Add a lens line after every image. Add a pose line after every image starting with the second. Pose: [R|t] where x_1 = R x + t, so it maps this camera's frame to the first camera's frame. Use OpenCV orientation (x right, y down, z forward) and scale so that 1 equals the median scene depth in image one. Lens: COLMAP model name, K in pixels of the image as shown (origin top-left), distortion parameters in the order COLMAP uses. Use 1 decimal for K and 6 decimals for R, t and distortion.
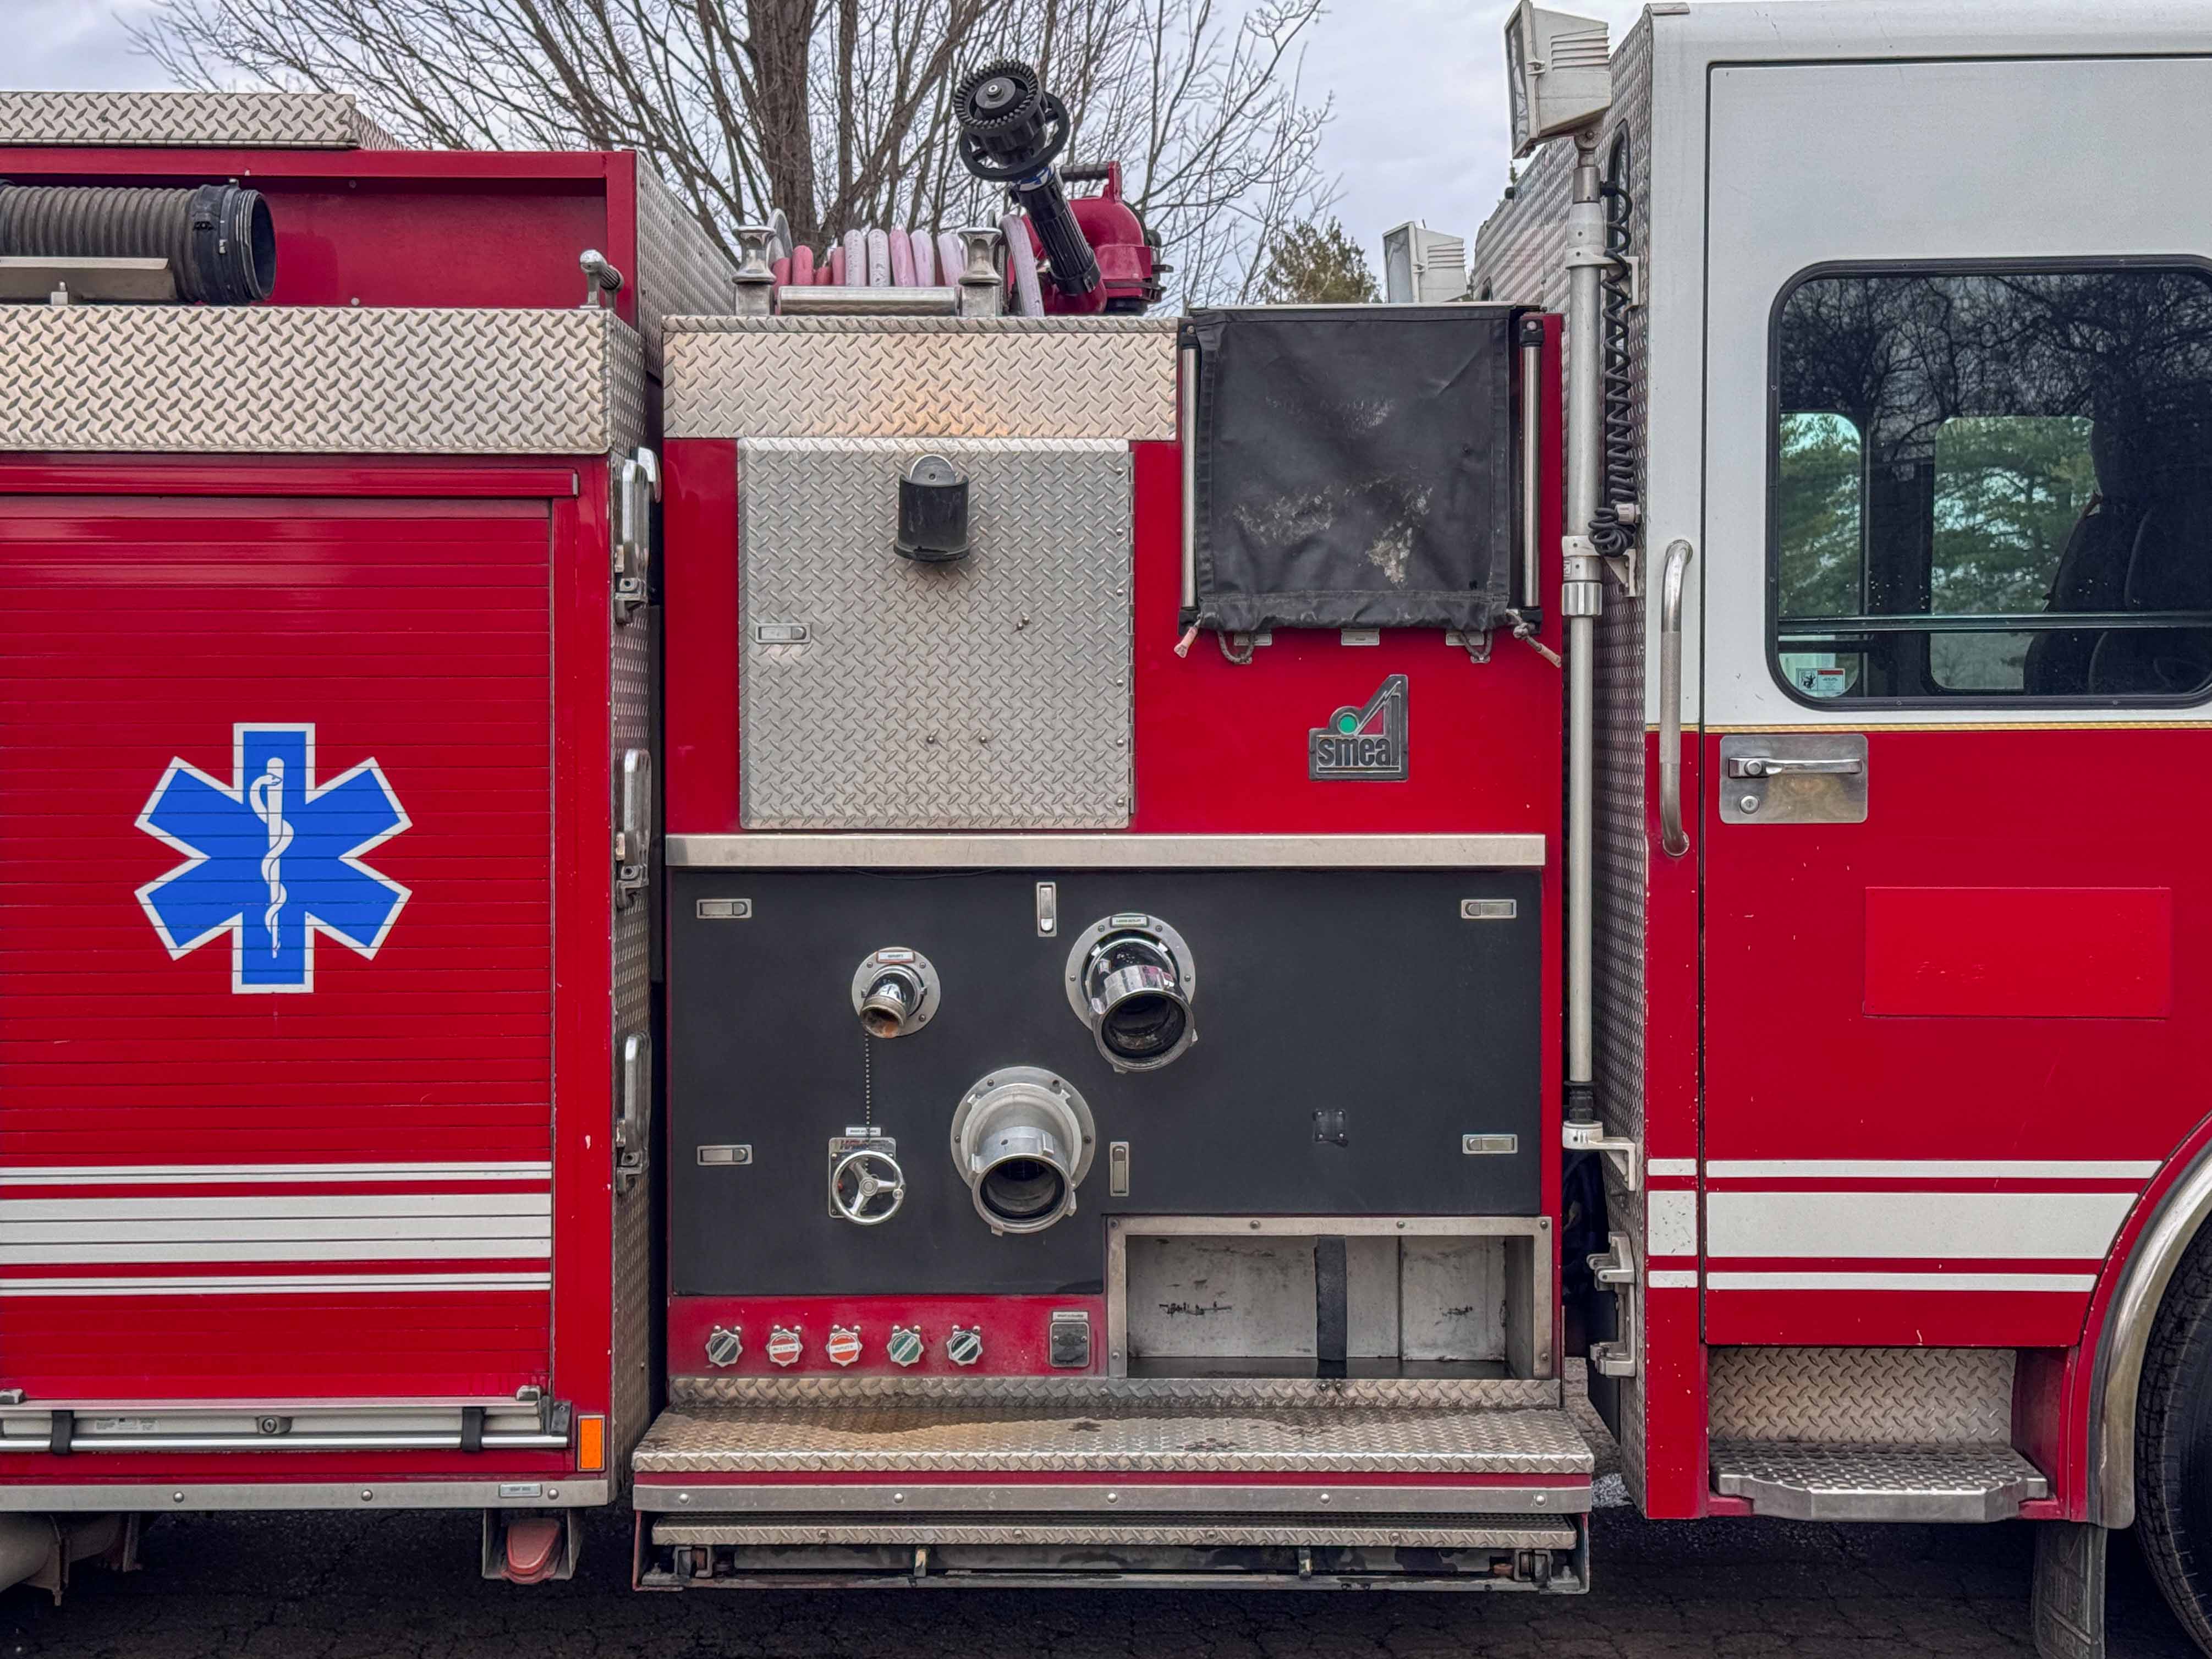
lens RADIAL K [[3081.7, 0, 1106.0], [0, 3081.7, 829.5], [0, 0, 1]] dist [0.133396, -0.065535]
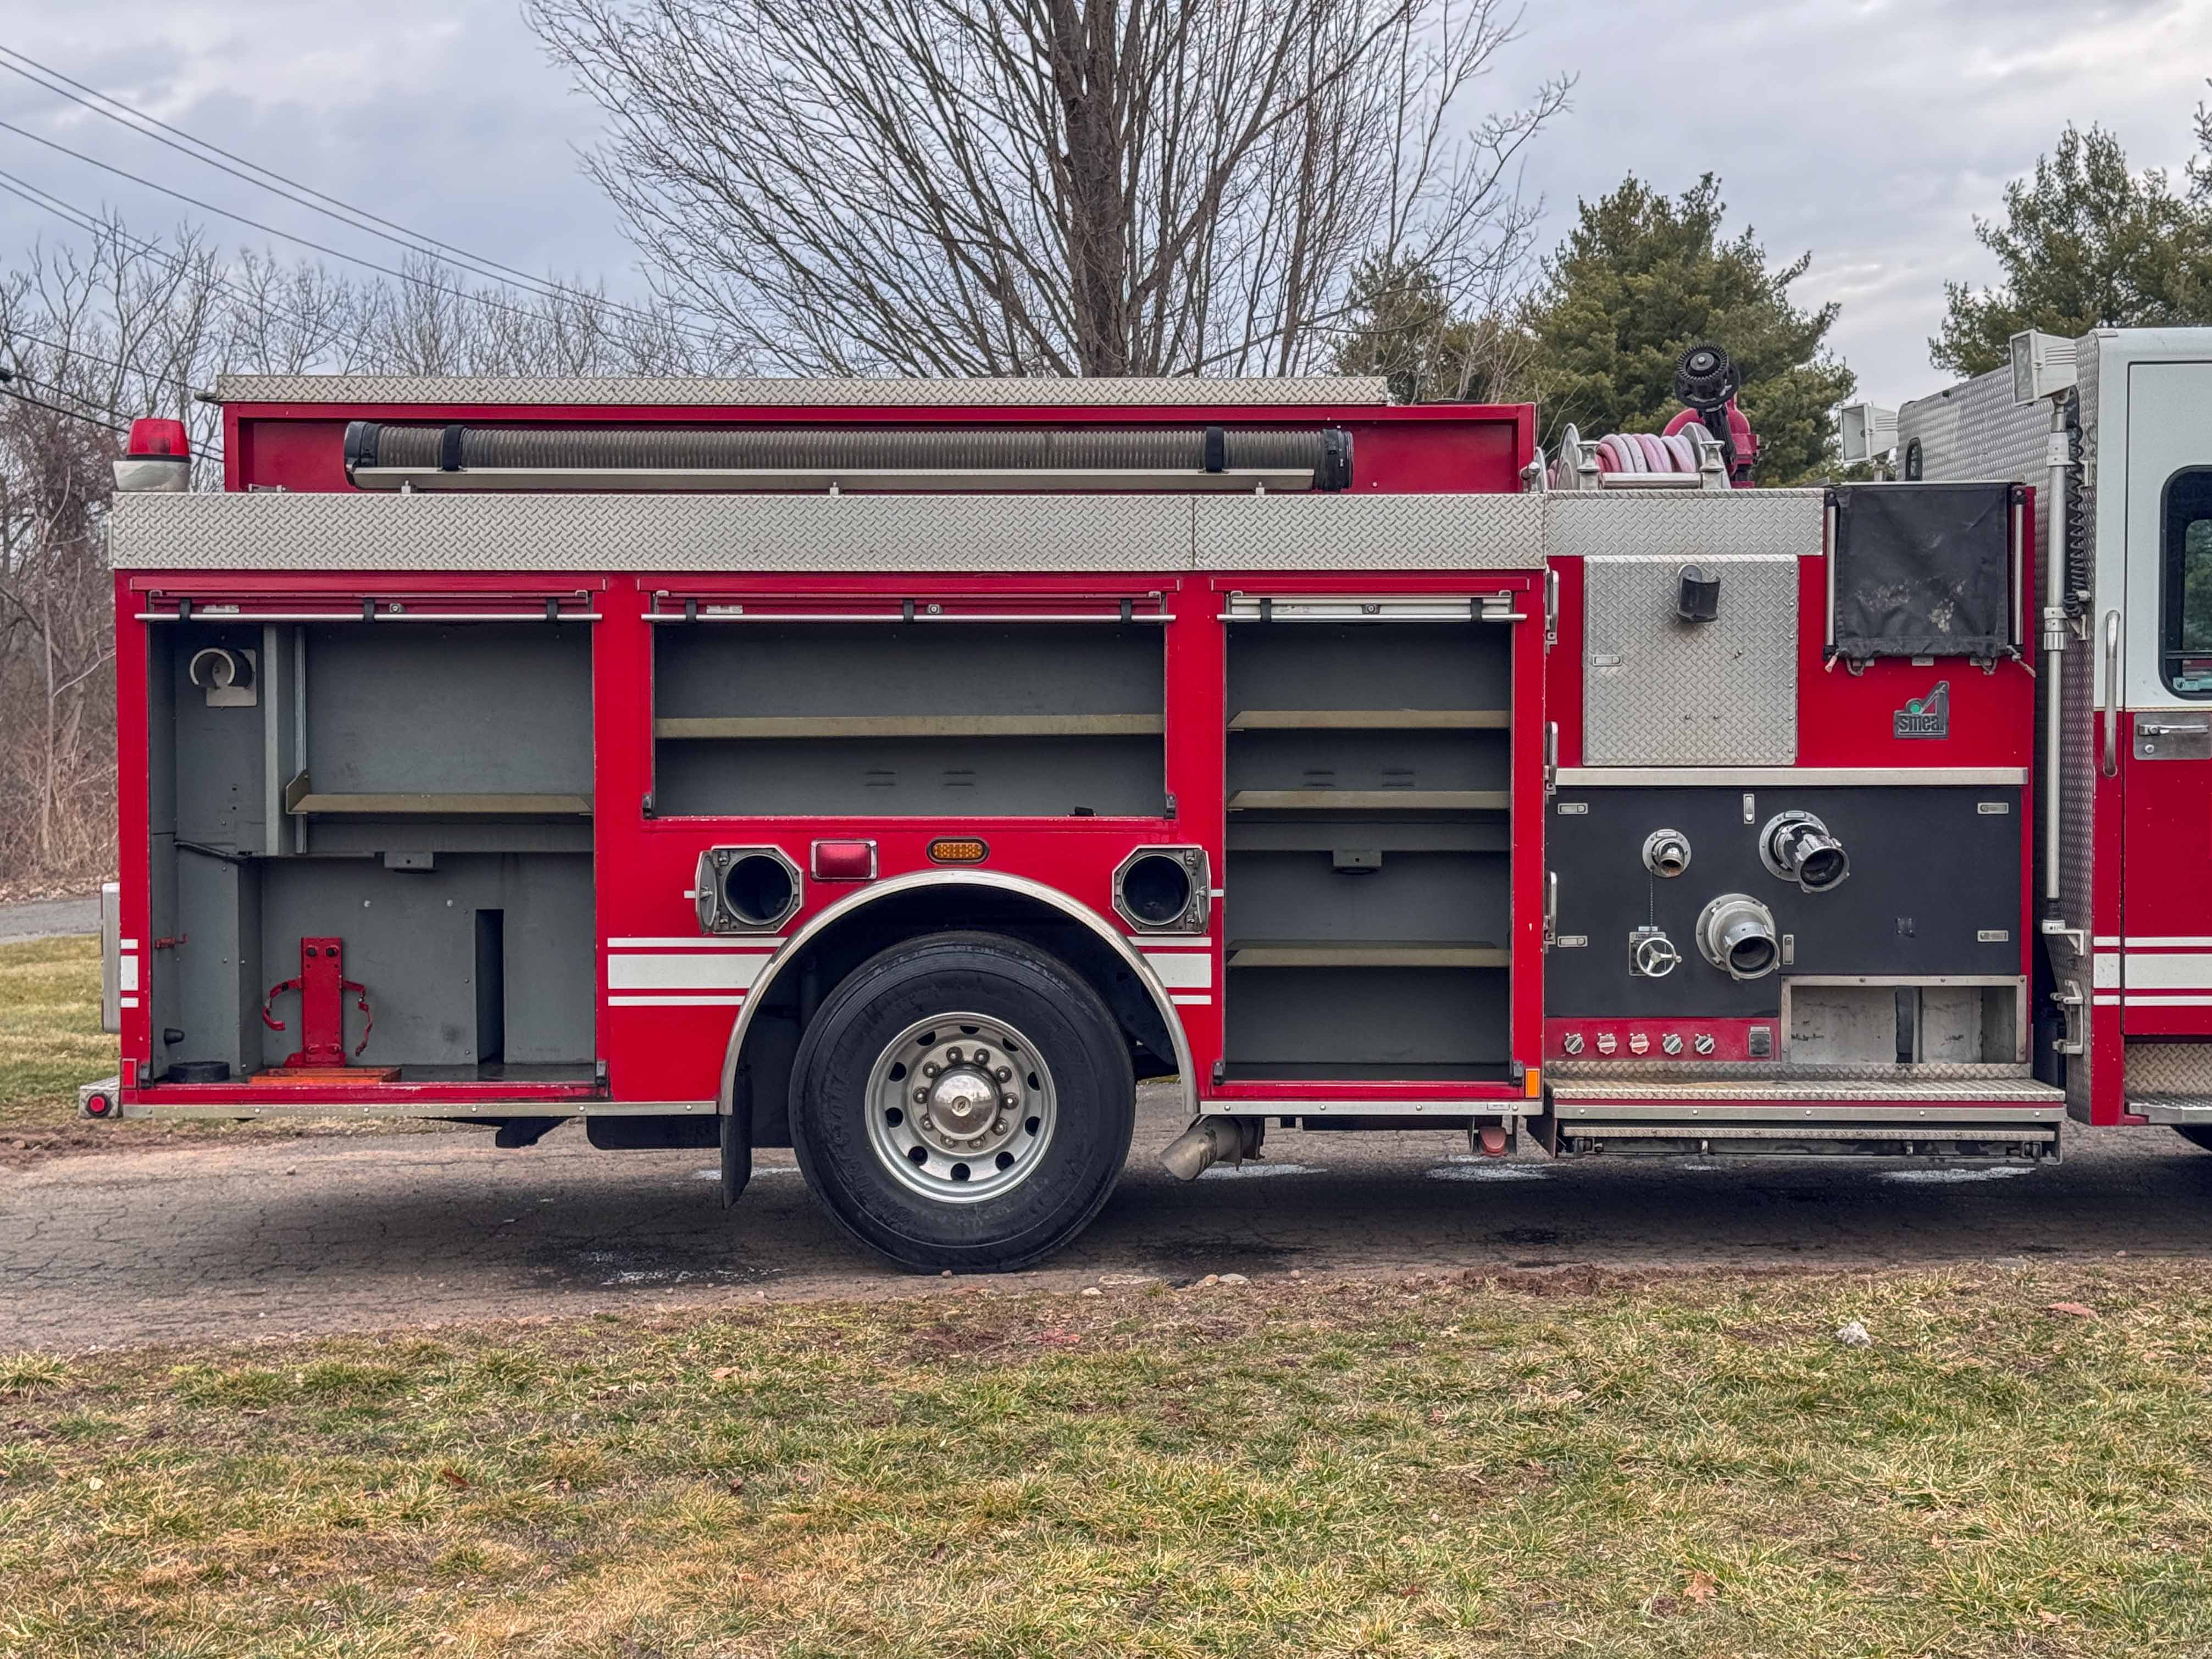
lens RADIAL K [[3077.0, 0, 1106.0], [0, 3077.0, 829.5], [0, 0, 1]] dist [0.208624, -0.472141]
pose [[1.000000, -0.000297, -0.000466, -0.408782], [0.000298, 1.000000, 0.000290, 0.038052], [0.000466, -0.000290, 1.000000, -0.871278]]
